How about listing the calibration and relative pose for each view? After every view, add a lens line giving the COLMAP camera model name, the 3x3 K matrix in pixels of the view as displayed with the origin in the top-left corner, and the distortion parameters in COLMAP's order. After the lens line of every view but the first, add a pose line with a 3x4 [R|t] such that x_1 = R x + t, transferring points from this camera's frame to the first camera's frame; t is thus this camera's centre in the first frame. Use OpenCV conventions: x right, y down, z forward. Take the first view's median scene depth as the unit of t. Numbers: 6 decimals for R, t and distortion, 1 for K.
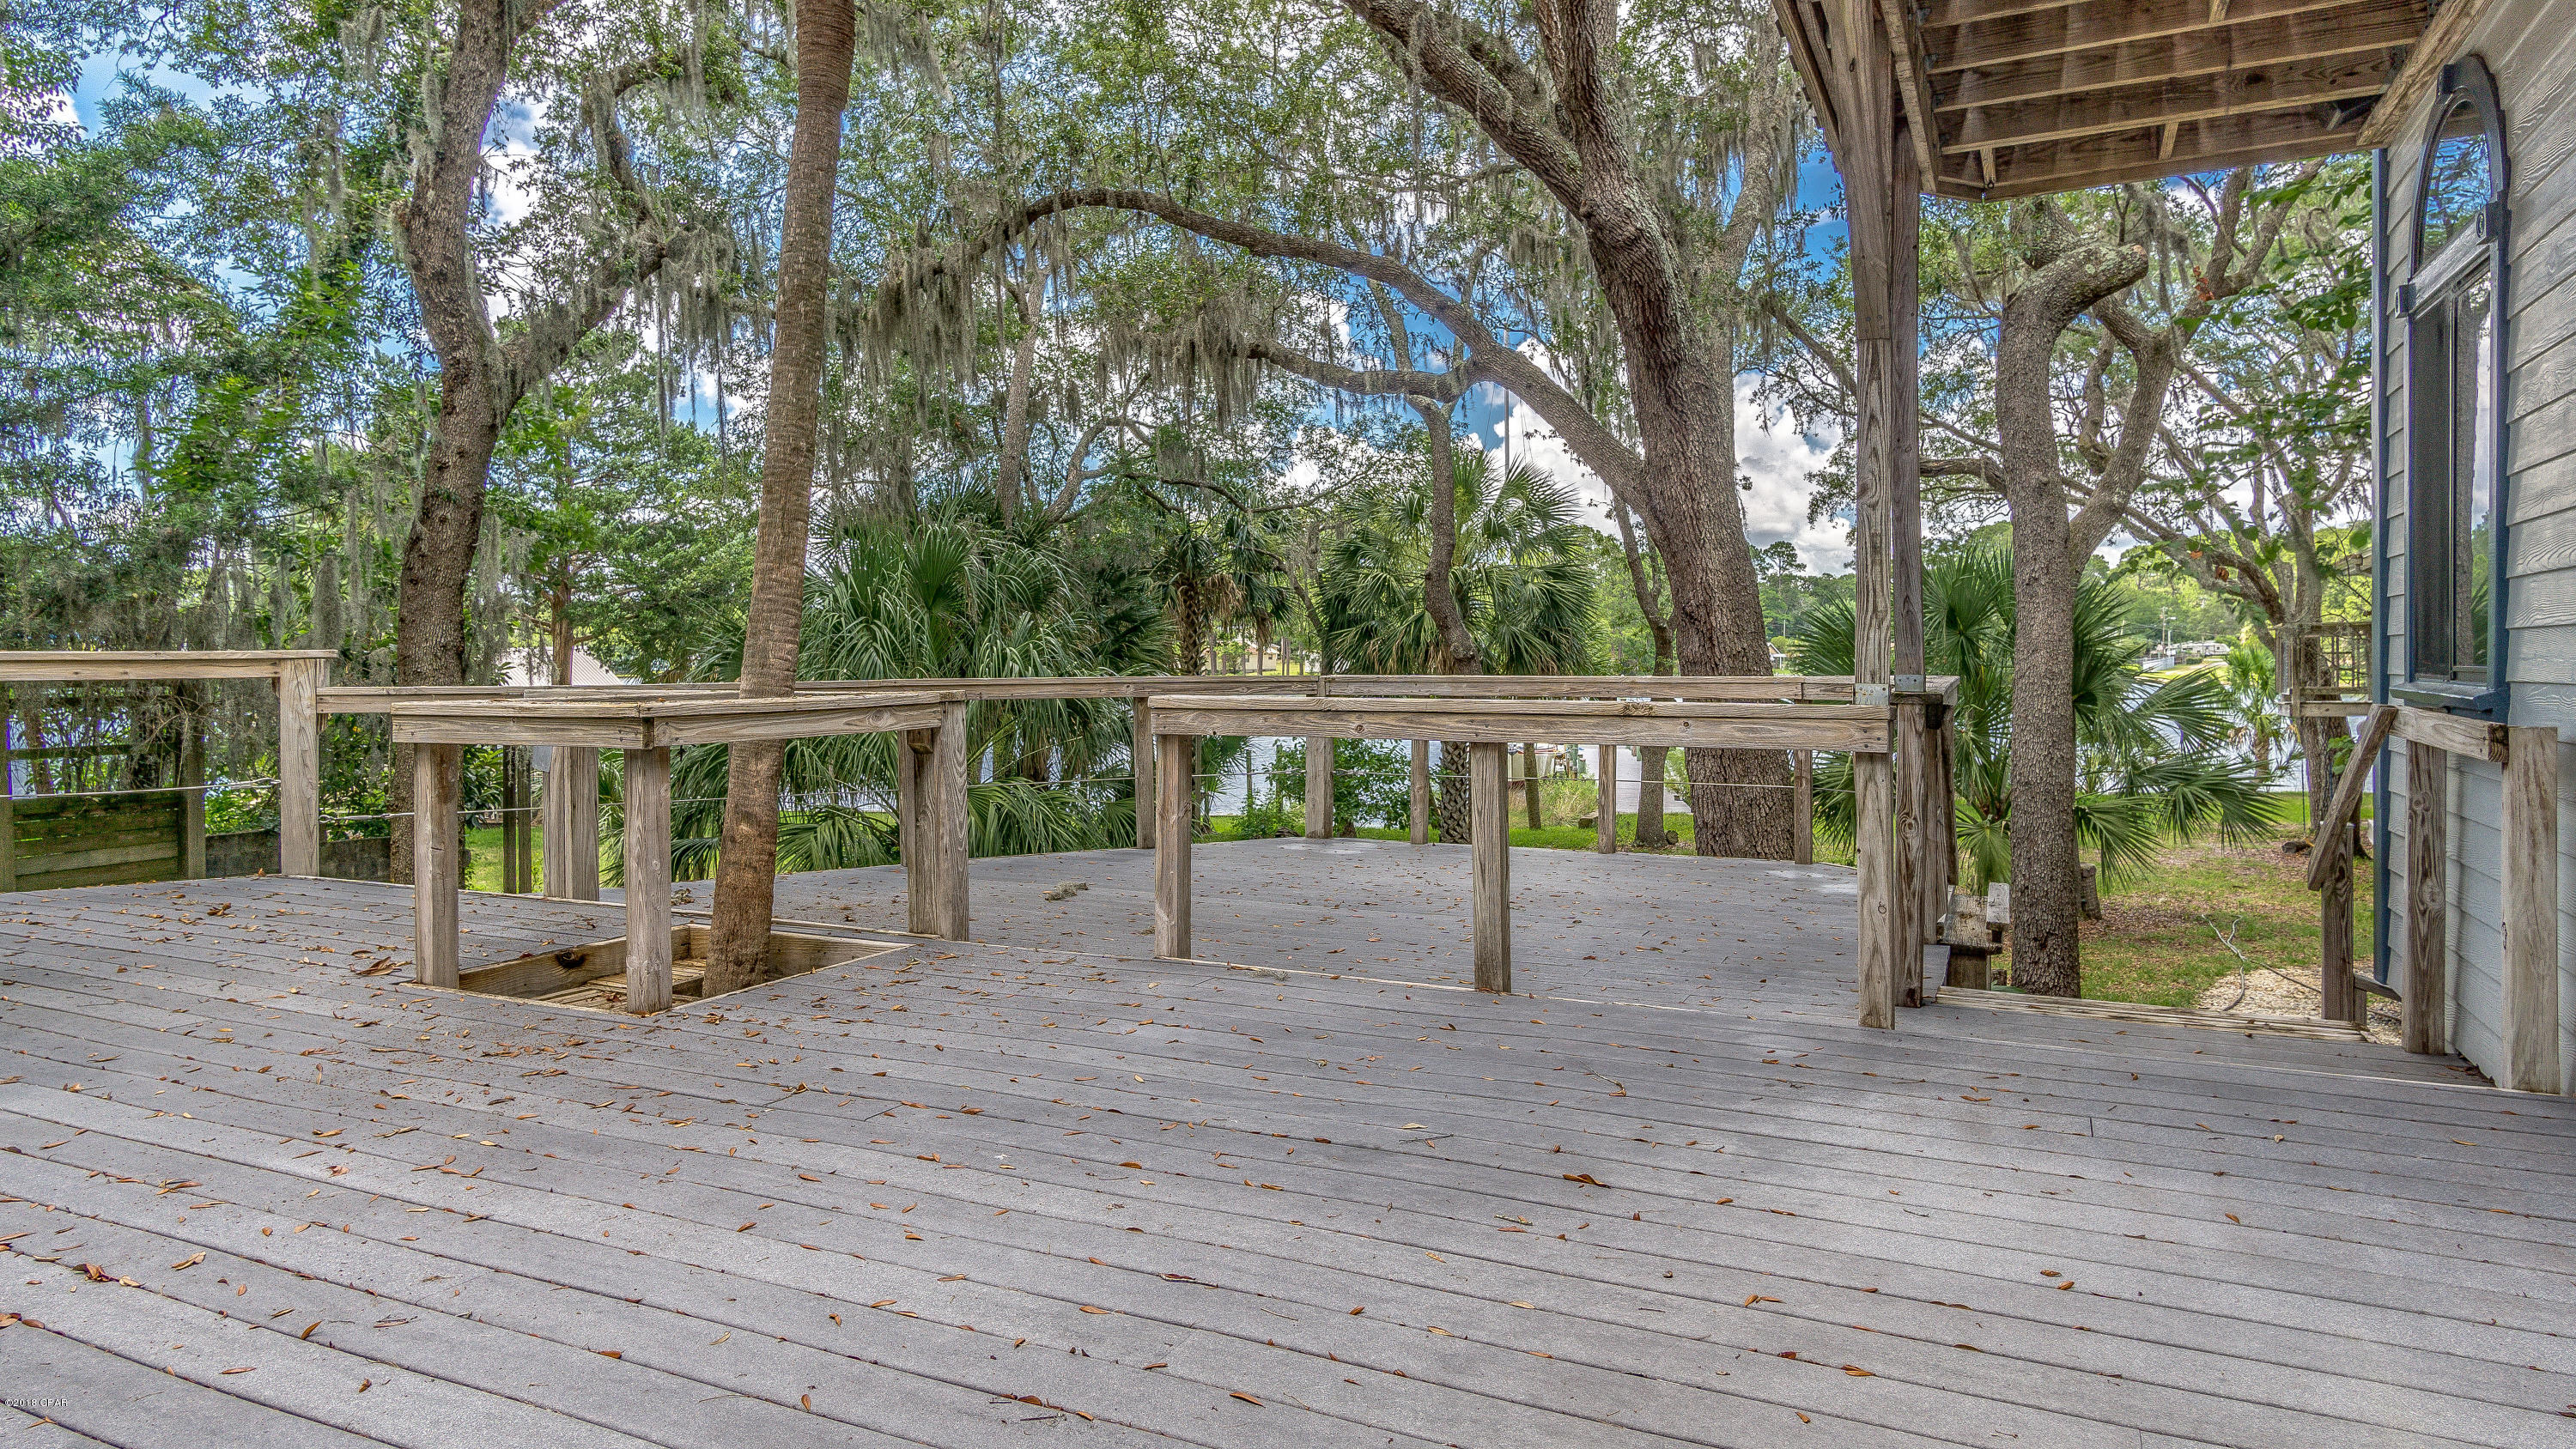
lens RADIAL K [[1451.4, 0, 1291.5], [0, 1451.4, 685.6], [0, 0, 1]] dist [0.005177, 0.001507]
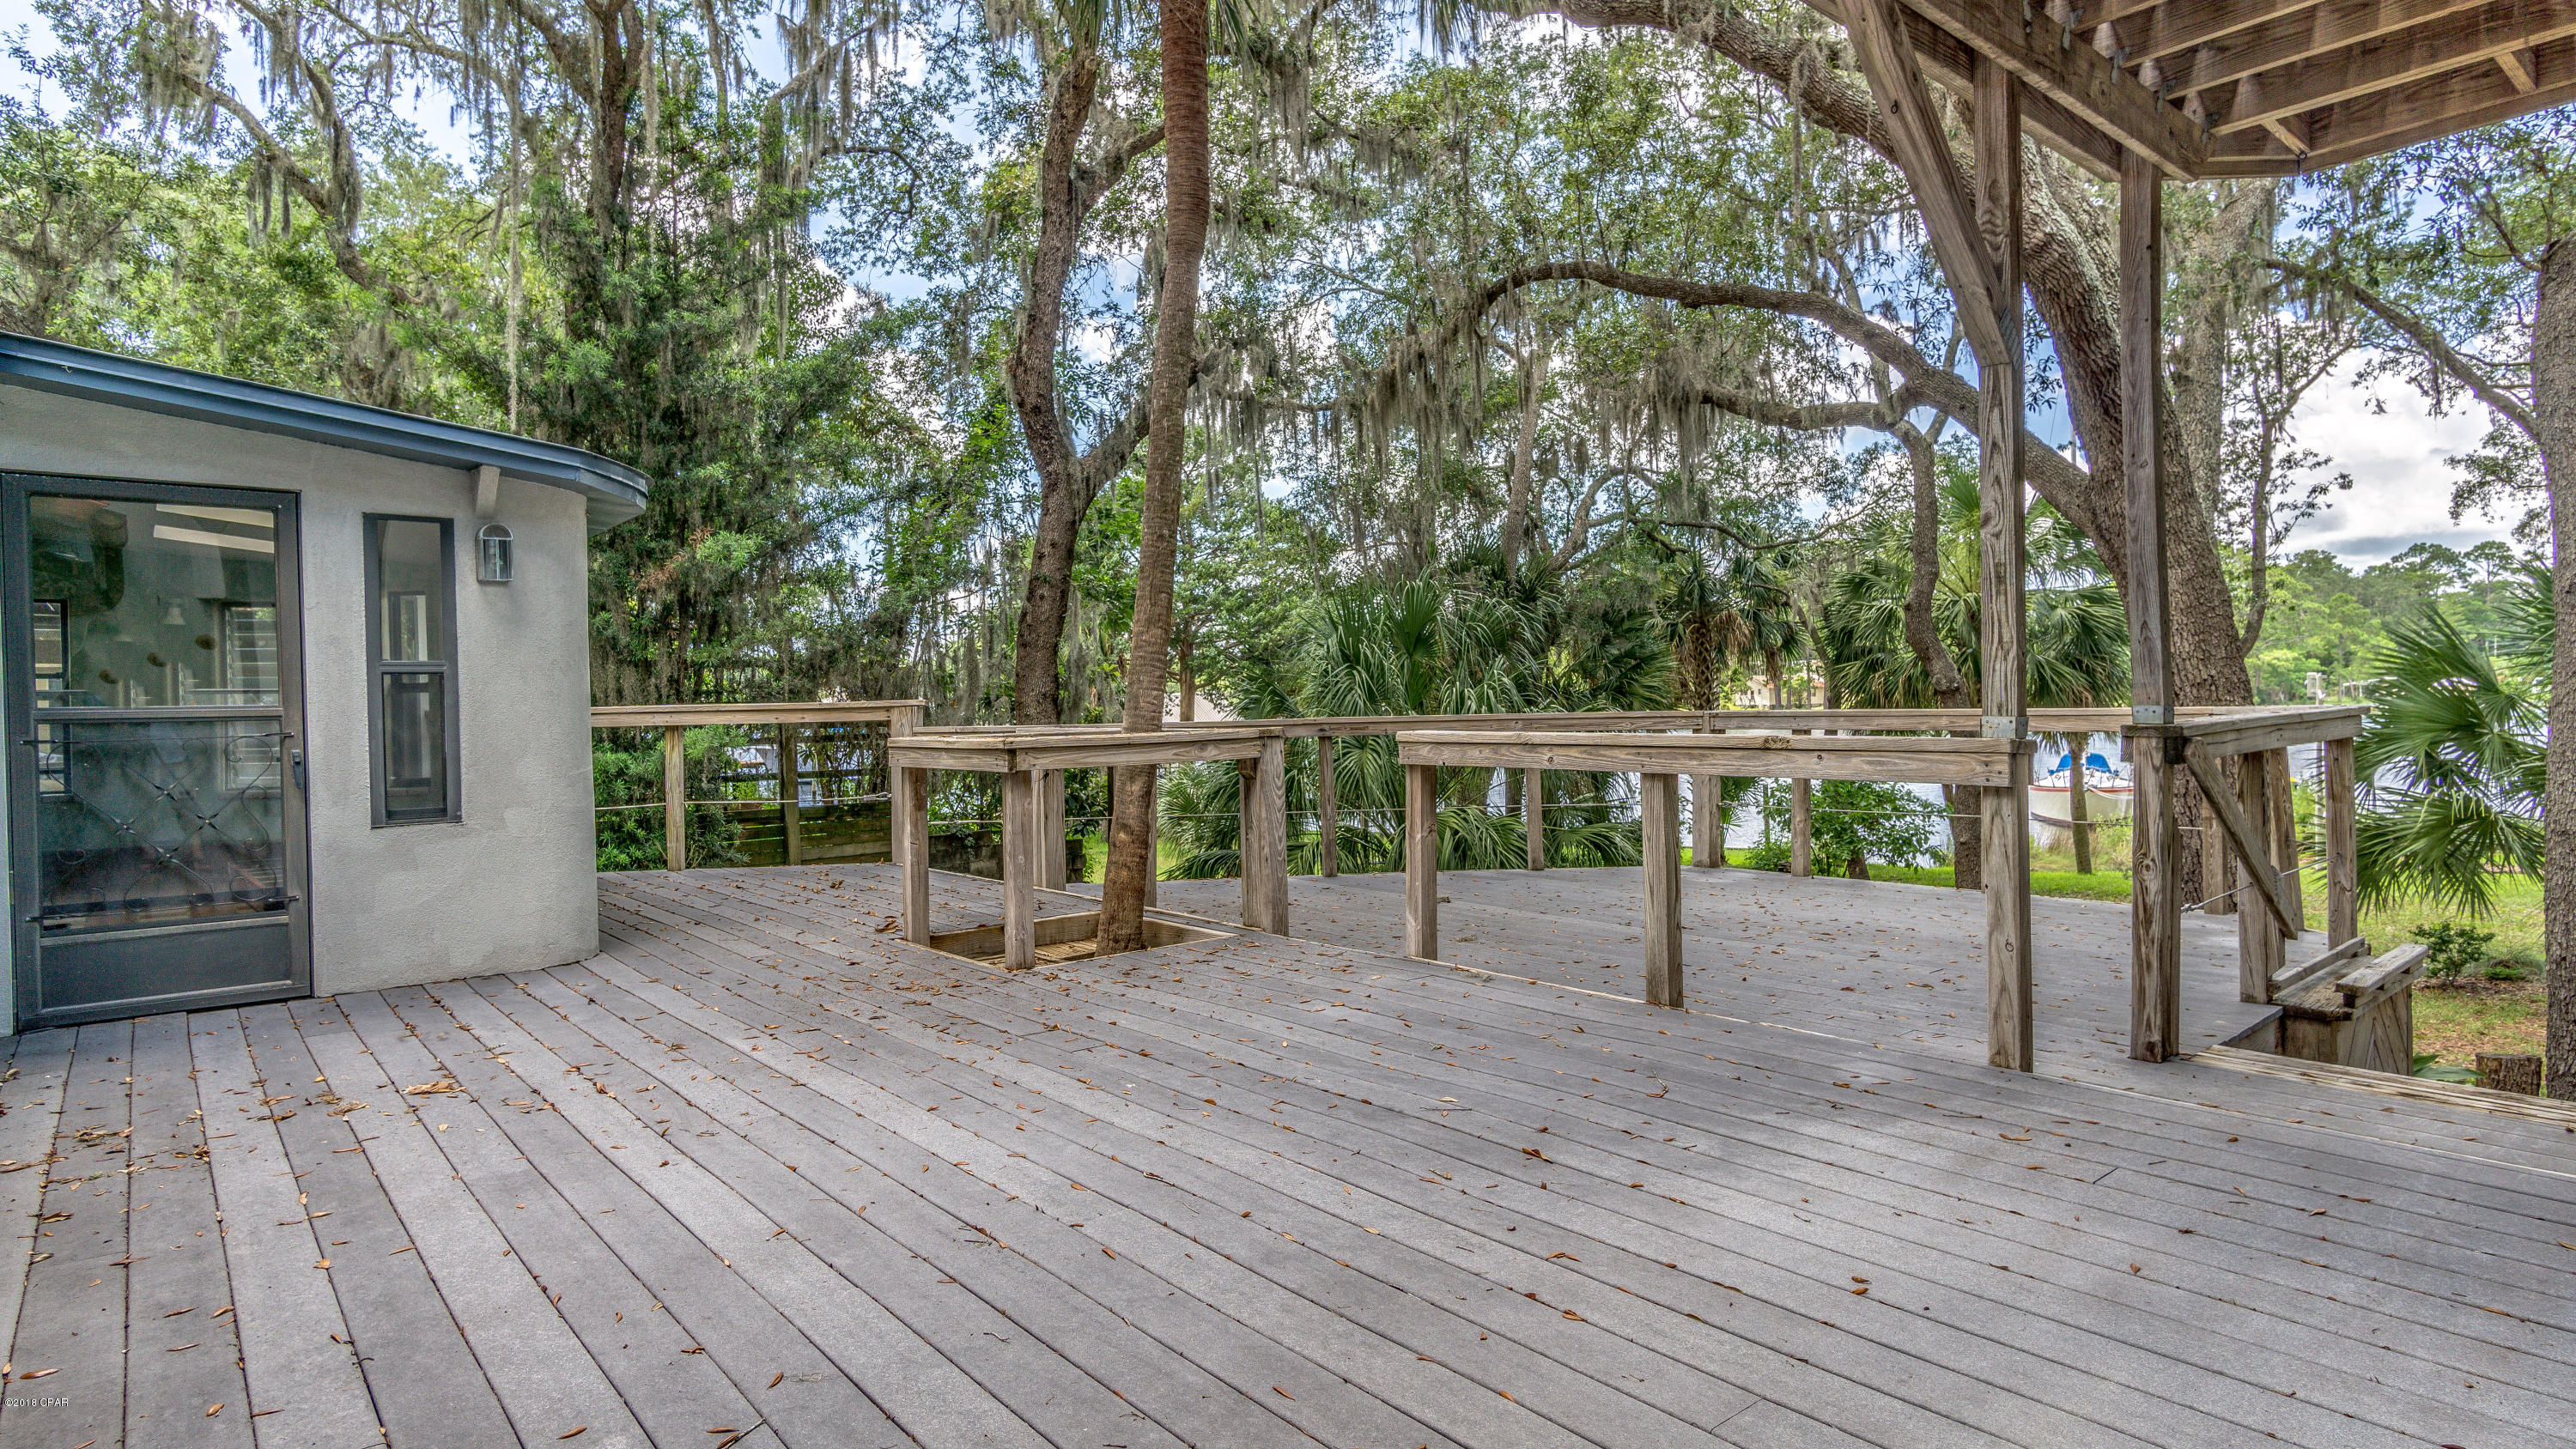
lens RADIAL K [[1378.4, 0, 1288.0], [0, 1378.4, 724.5], [0, 0, 1]] dist [0.005141, 0.001694]
pose [[0.904983, -0.005917, -0.425407, 0.306667], [0.006828, 0.999977, 0.000616, 0.000365], [0.425393, -0.003462, 0.905002, -0.039329]]
